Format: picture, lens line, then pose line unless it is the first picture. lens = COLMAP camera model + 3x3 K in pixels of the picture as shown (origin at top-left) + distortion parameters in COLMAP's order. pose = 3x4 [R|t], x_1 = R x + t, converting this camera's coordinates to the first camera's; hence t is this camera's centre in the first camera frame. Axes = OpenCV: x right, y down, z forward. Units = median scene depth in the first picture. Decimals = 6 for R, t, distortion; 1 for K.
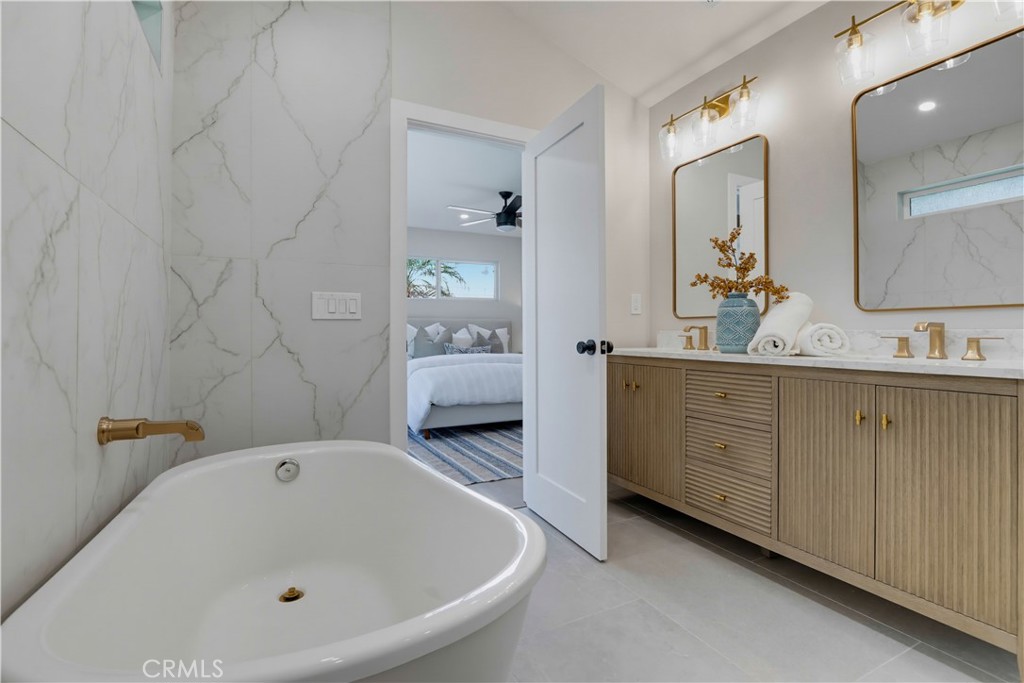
lens RADIAL K [[483.4, 0, 509.1], [0, 483.4, 332.6], [0, 0, 1]] dist [-0.018504, 0.003260]
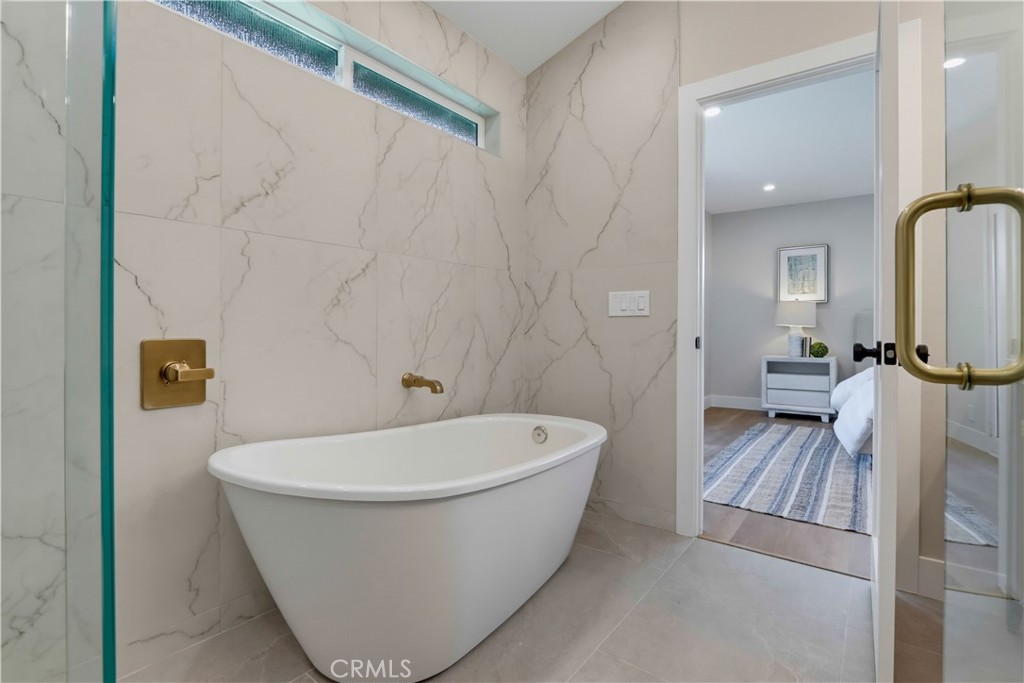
lens RADIAL K [[483.4, 0, 505.4], [0, 483.4, 334.8], [0, 0, 1]] dist [-0.018504, 0.003260]
pose [[0.423592, 0.015796, -0.905715, 0.566713], [-0.004872, 0.999873, 0.015160, -0.000571], [0.905840, -0.002009, 0.423615, 0.311359]]
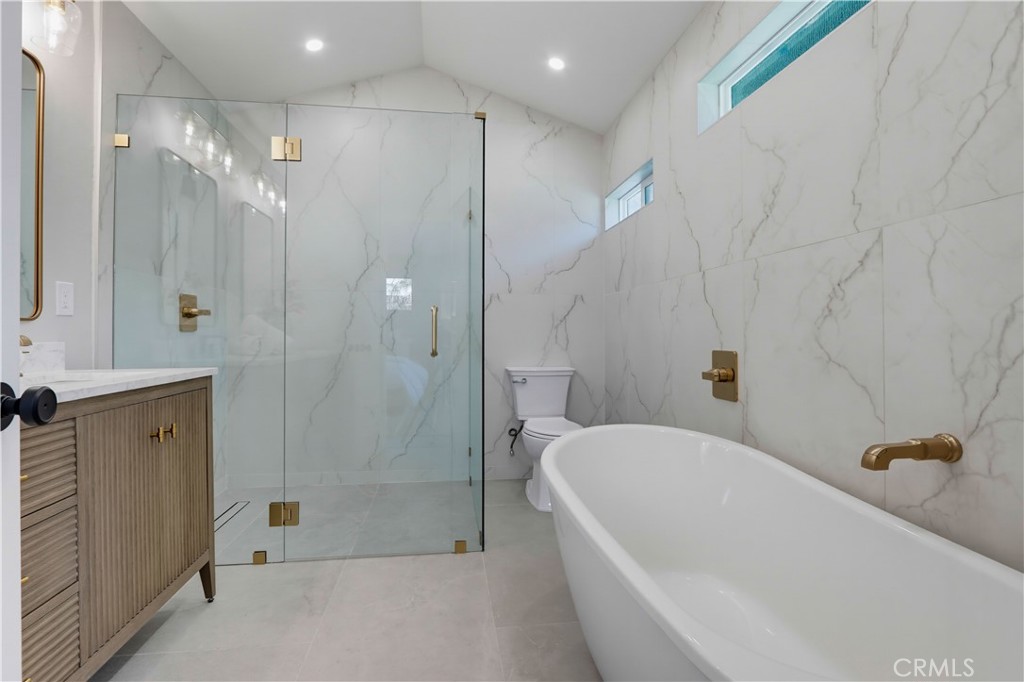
lens RADIAL K [[483.4, 0, 512.4], [0, 483.4, 341.4], [0, 0, 1]] dist [-0.018504, 0.003260]
pose [[-0.946016, -0.001086, 0.324118, -0.187938], [0.004084, 0.999875, 0.015270, -0.016871], [-0.324094, 0.015770, -0.945893, 1.247341]]
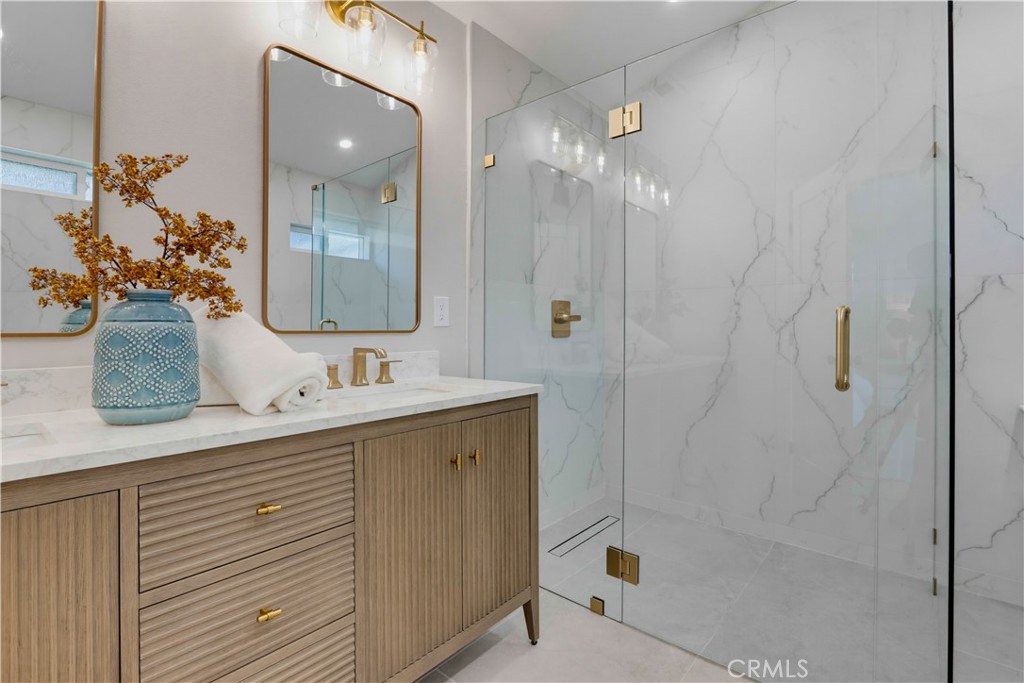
lens RADIAL K [[483.4, 0, 497.1], [0, 483.4, 327.4], [0, 0, 1]] dist [-0.018504, 0.003260]
pose [[-0.375289, 0.006087, 0.926888, -0.088588], [-0.000625, 0.999977, -0.006820, -0.047399], [-0.926908, -0.003139, -0.375276, 0.939742]]
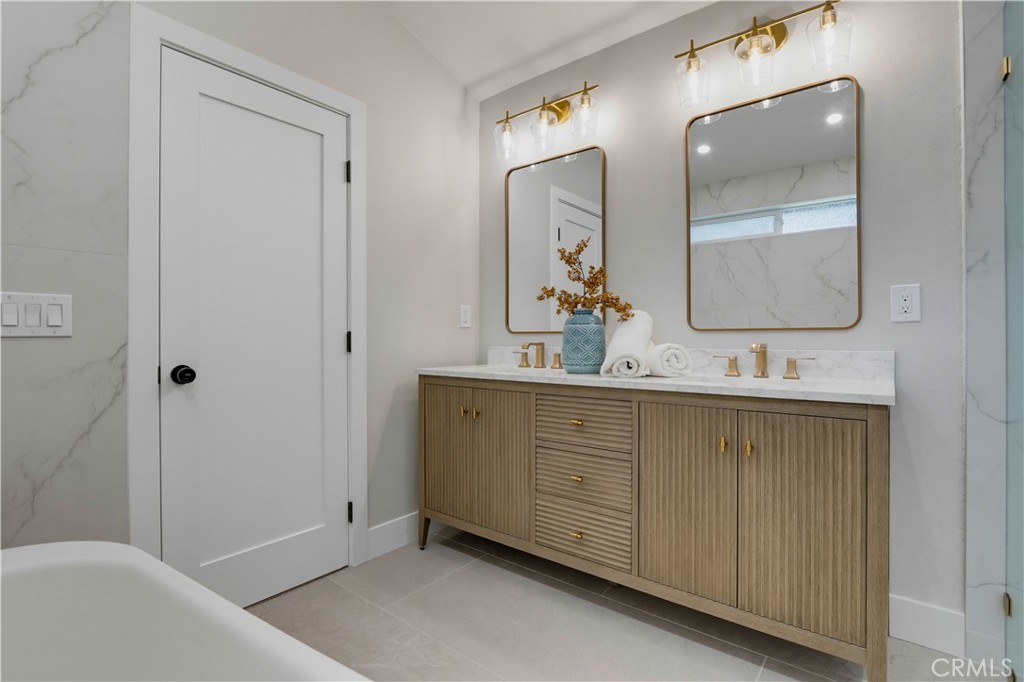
lens RADIAL K [[483.4, 0, 512.2], [0, 483.4, 337.3], [0, 0, 1]] dist [-0.018504, 0.003260]
pose [[0.909761, 0.000309, 0.415133, -0.046559], [0.000218, 0.999999, -0.001222, -0.028223], [-0.415133, 0.001202, 0.909760, 0.216942]]
